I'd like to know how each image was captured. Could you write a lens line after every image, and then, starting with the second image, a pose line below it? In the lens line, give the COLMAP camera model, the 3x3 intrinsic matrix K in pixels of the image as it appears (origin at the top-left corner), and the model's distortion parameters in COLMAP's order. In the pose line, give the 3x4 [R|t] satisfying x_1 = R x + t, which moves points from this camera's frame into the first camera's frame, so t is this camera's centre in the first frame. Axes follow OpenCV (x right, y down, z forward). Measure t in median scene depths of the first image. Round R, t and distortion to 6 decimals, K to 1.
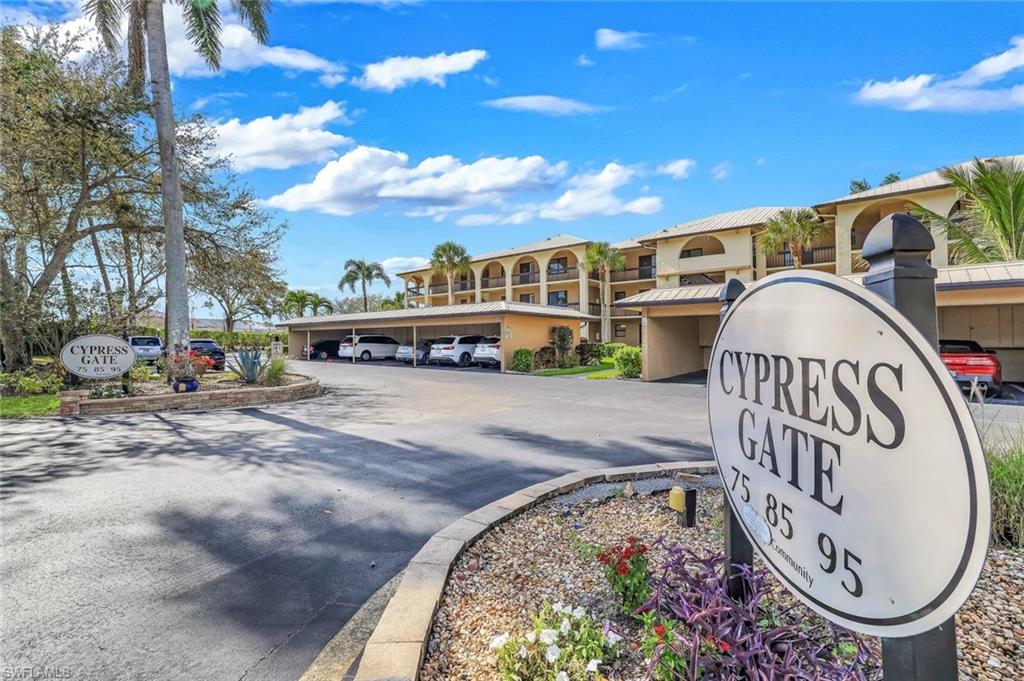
lens RADIAL K [[450.9, 0, 510.9], [0, 450.9, 336.8], [0, 0, 1]] dist [-0.000201, -0.000002]
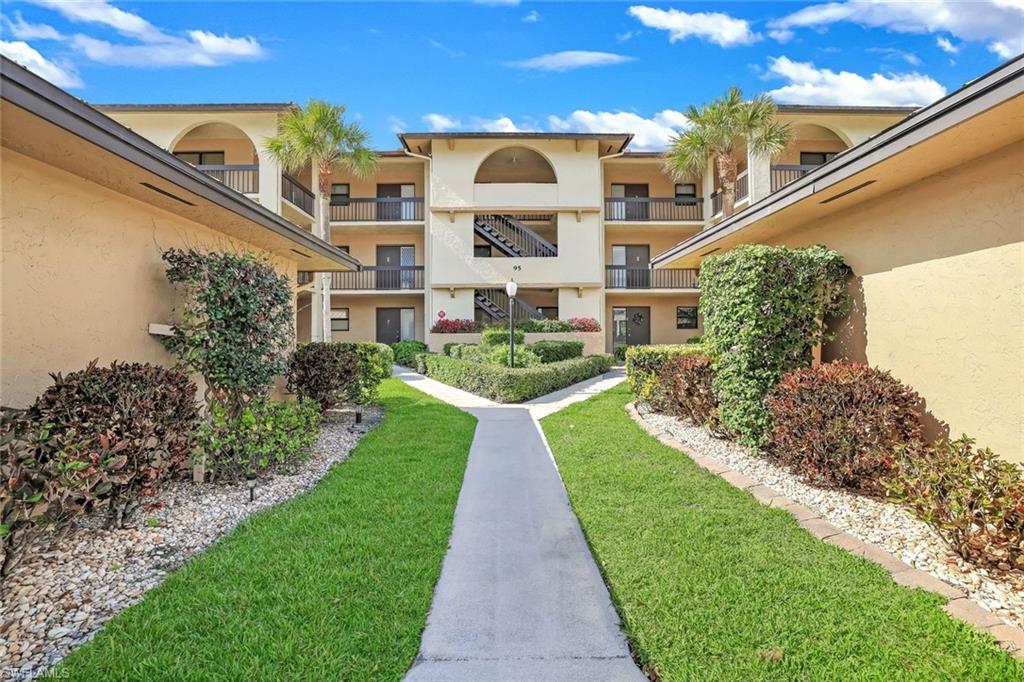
lens RADIAL K [[450.9, 0, 510.9], [0, 450.9, 337.3], [0, 0, 1]] dist [-0.000201, -0.000002]
pose [[0.743966, 0.008398, 0.668165, 0.055880], [-0.014285, 0.999892, 0.003338, 0.006318], [-0.668065, -0.012029, 0.744005, 0.593890]]
